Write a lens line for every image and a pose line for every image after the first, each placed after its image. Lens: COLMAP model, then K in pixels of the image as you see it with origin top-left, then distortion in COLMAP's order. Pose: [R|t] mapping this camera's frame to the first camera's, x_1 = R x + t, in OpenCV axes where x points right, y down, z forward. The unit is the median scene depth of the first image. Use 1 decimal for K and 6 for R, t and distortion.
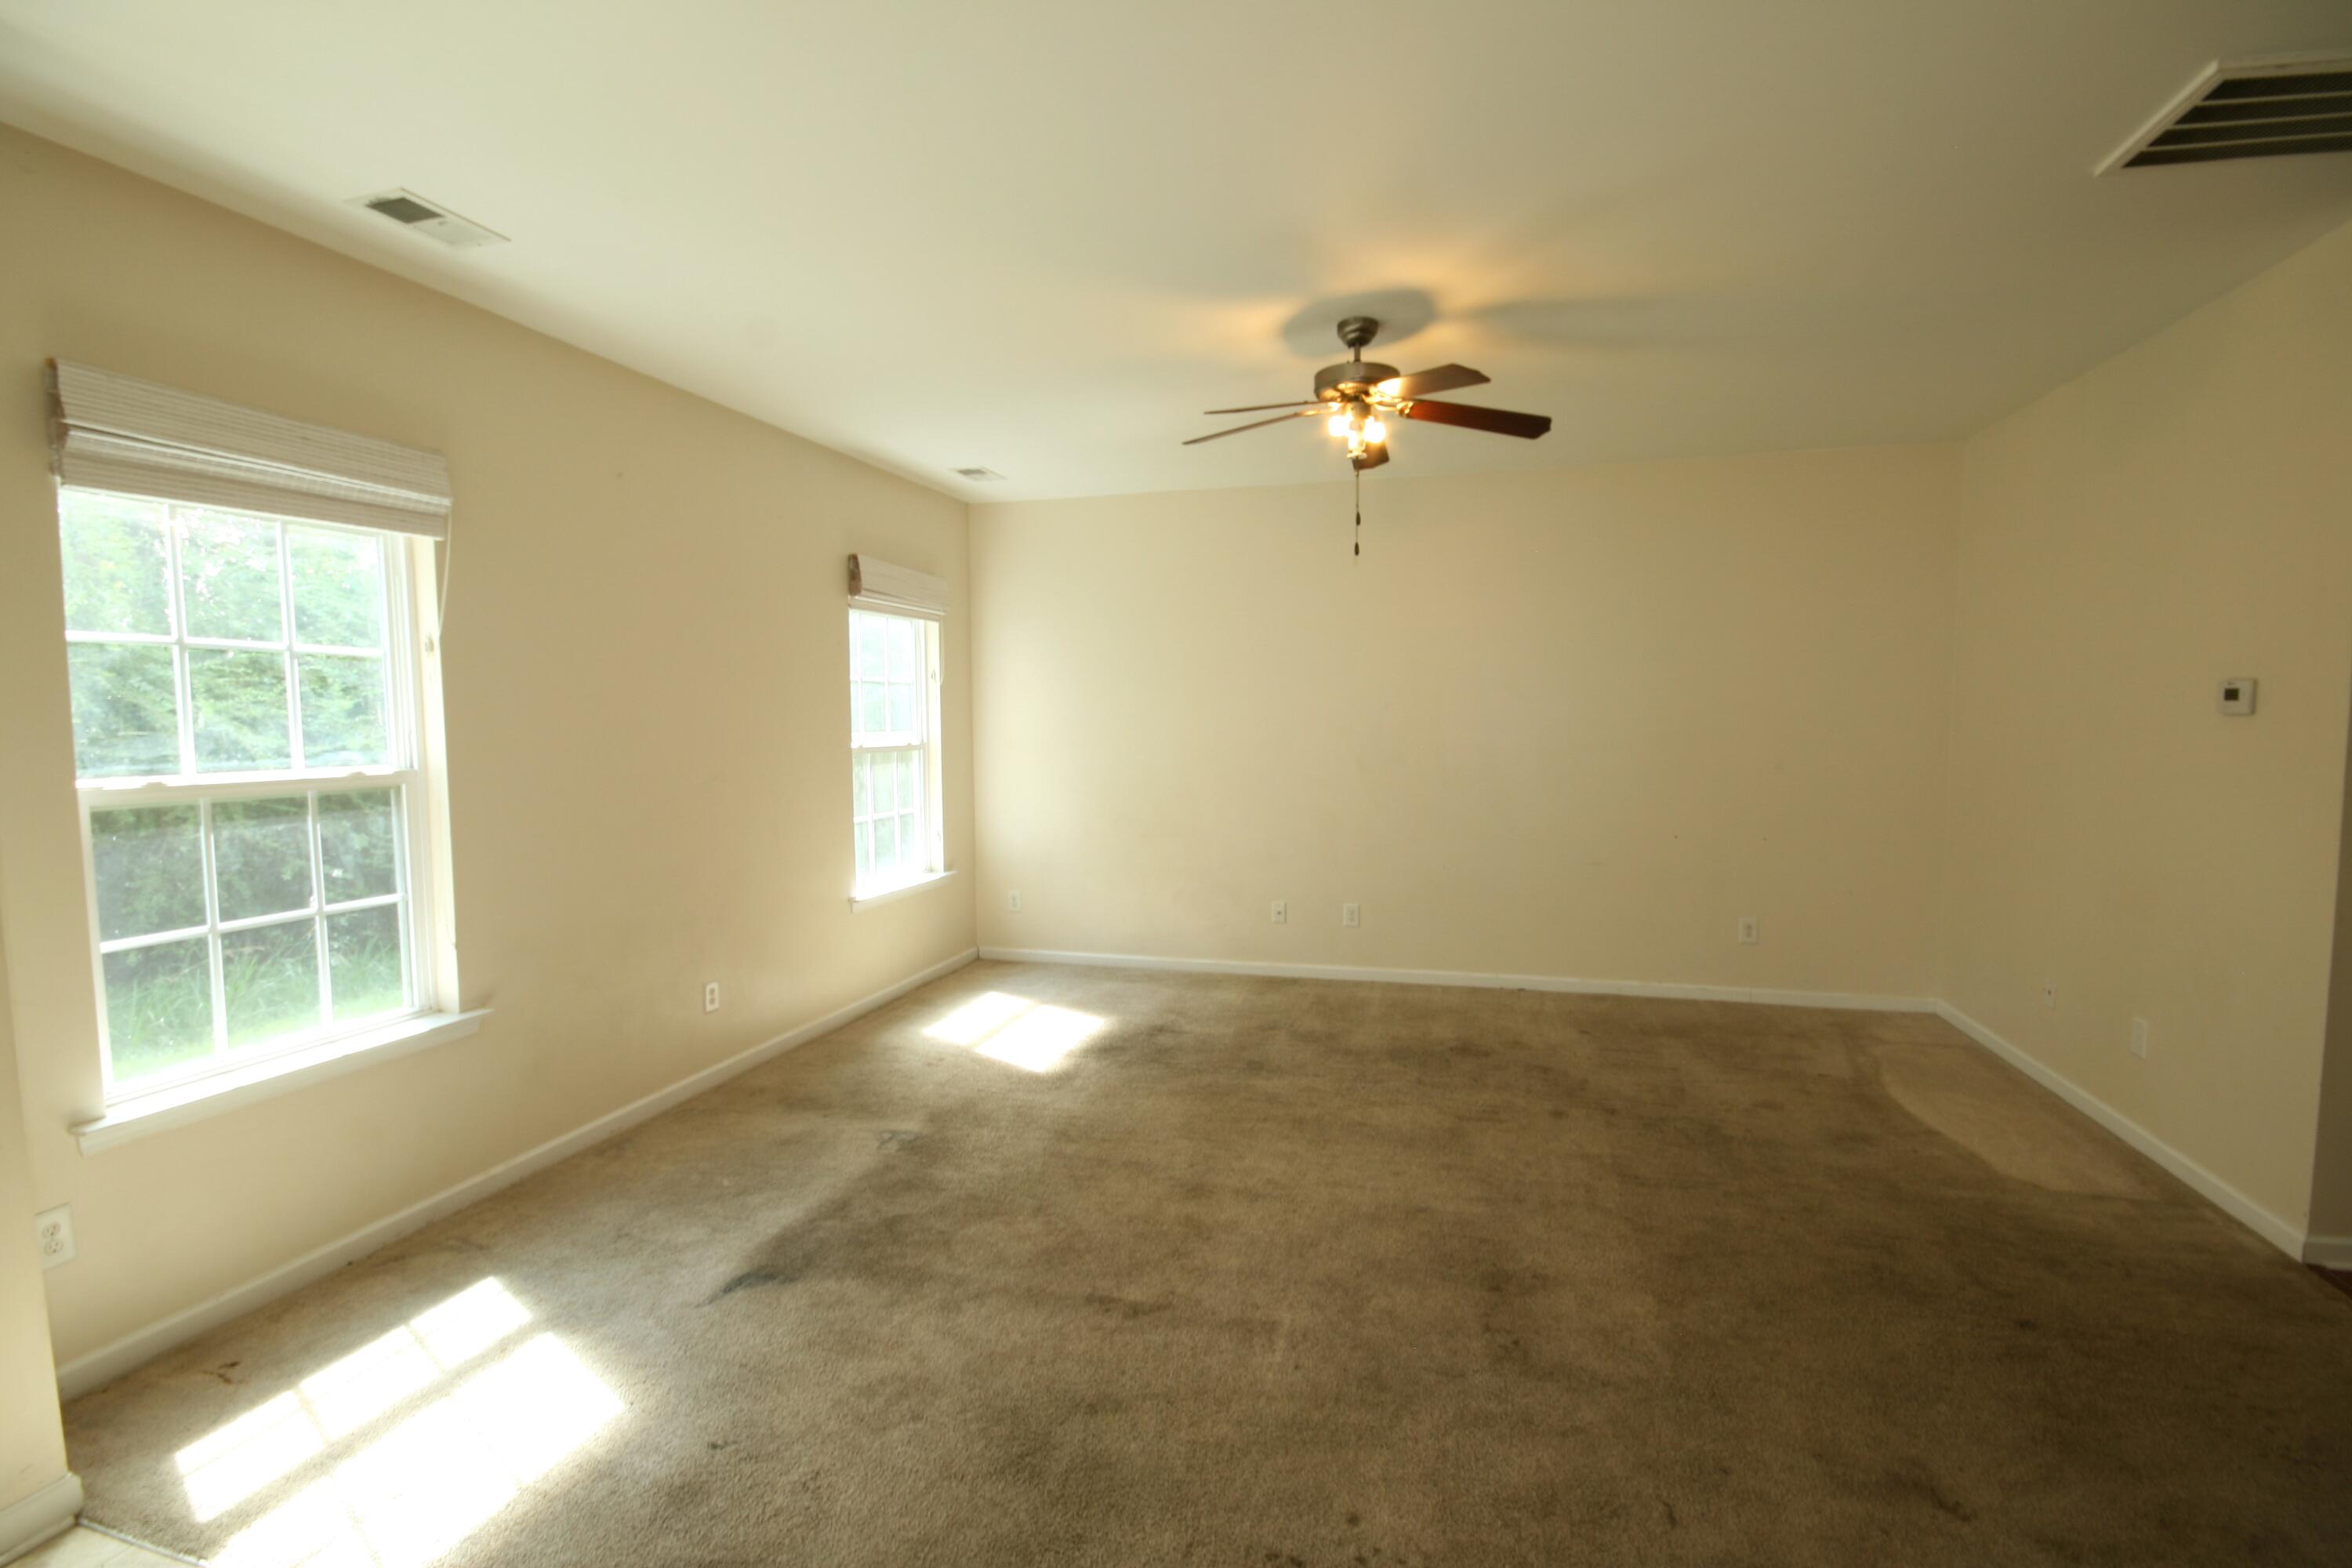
lens RADIAL K [[1093.2, 0, 1187.9], [0, 1093.2, 802.9], [0, 0, 1]] dist [0.000348, -0.000165]
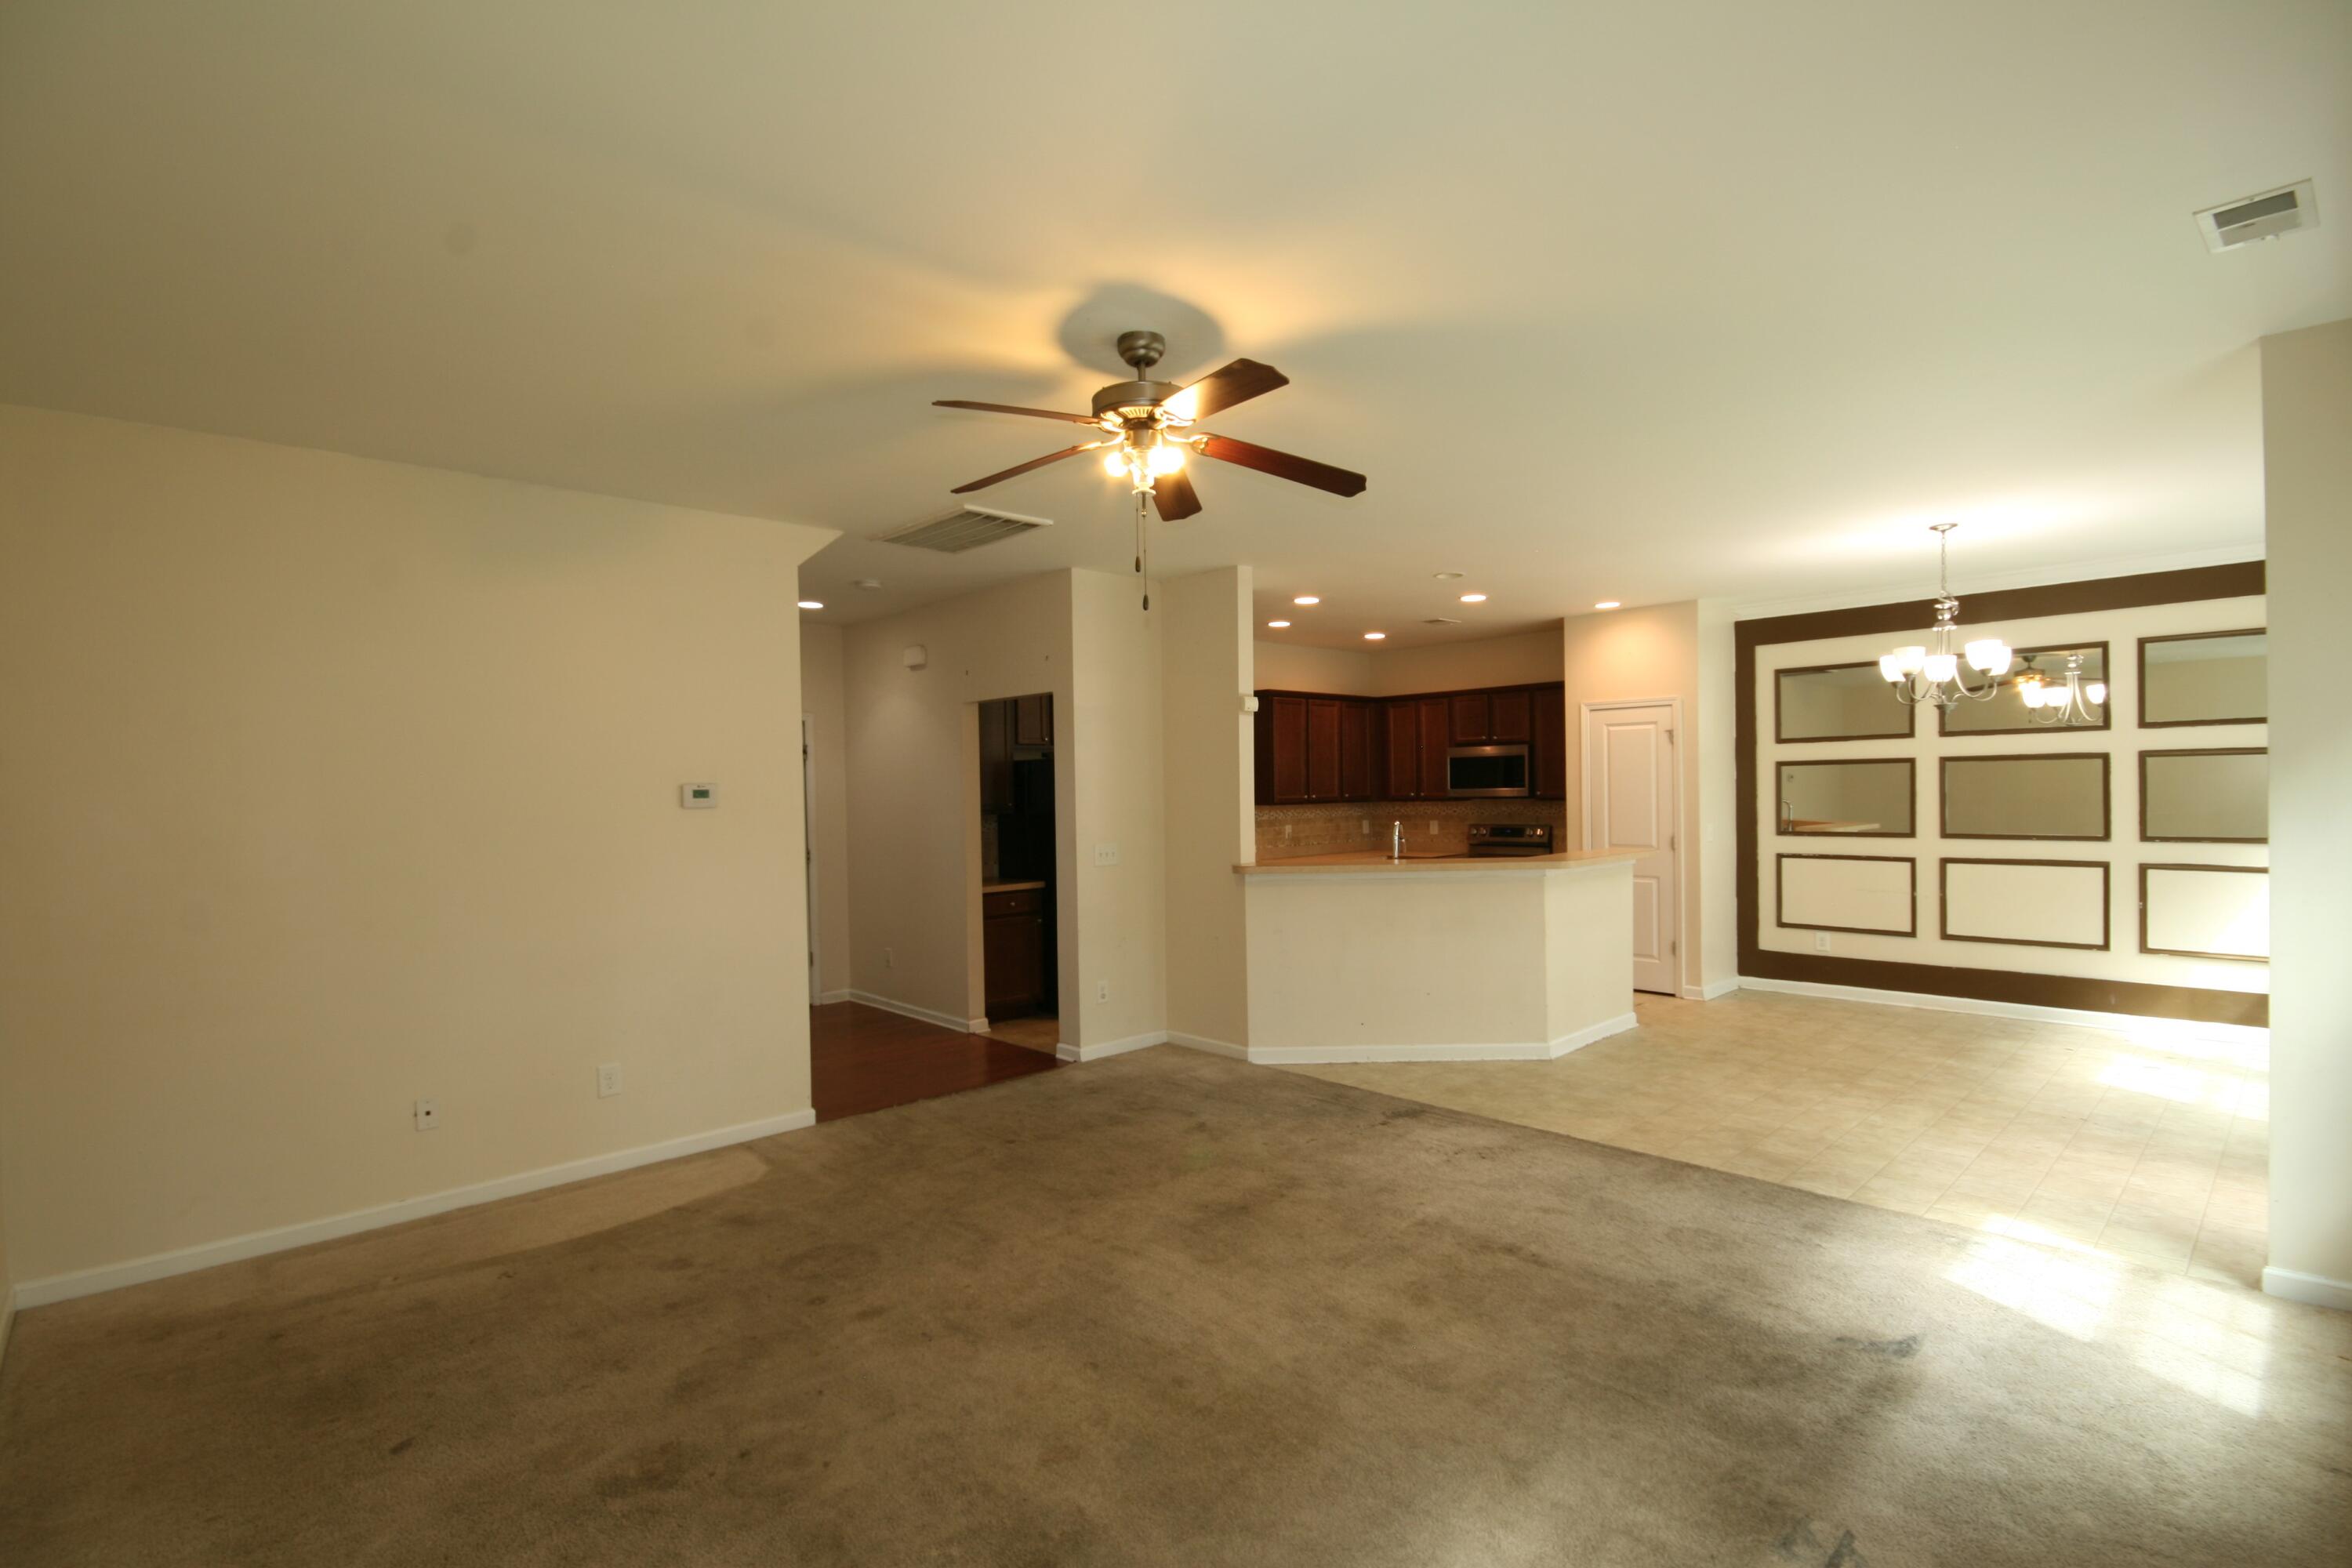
lens RADIAL K [[1093.2, 0, 1193.9], [0, 1093.2, 791.3], [0, 0, 1]] dist [0.000348, -0.000165]
pose [[-0.860129, 0.021181, 0.509637, -0.334529], [0.066172, 0.995328, 0.070313, -0.159833], [-0.505766, 0.094202, -0.857512, 1.900975]]
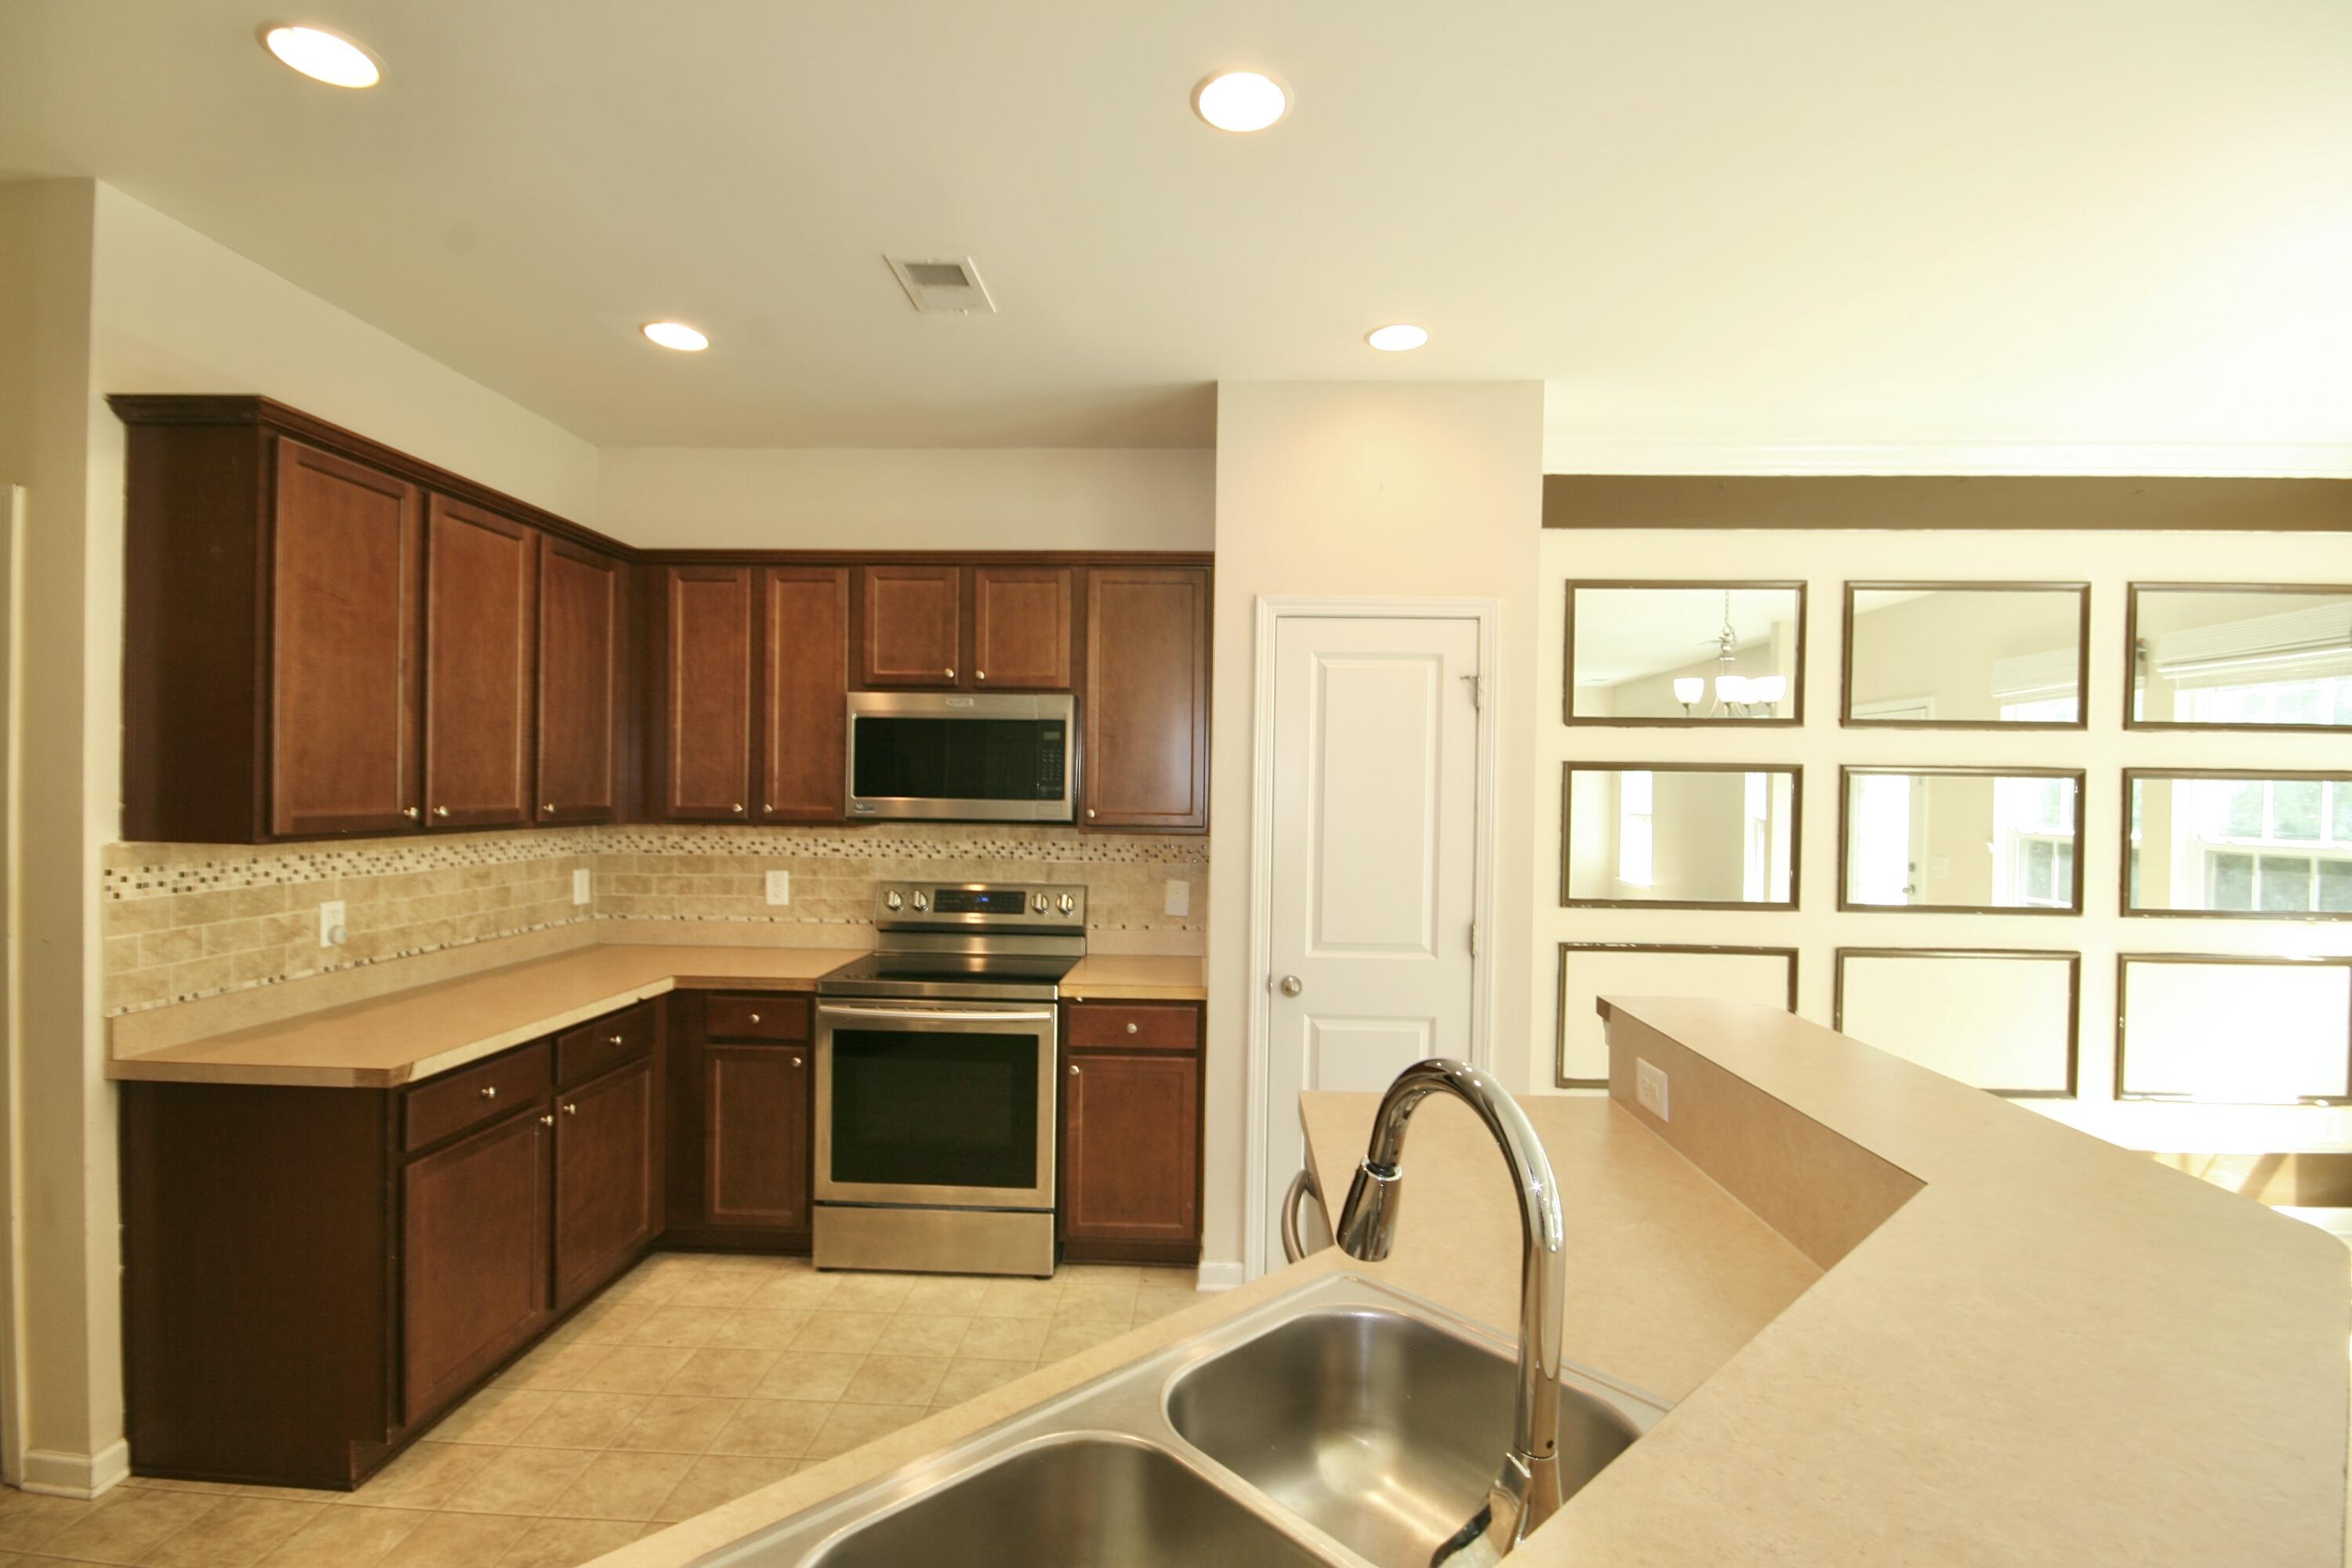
lens RADIAL K [[1094.7, 0, 1188.7], [0, 1094.7, 800.1], [0, 0, 1]] dist [-0.004182, -0.000498]
pose [[-0.973371, -0.004659, -0.229187, 0.476096], [-0.026546, 0.995358, 0.092507, -0.028927], [0.227692, 0.096128, -0.968977, 0.265746]]
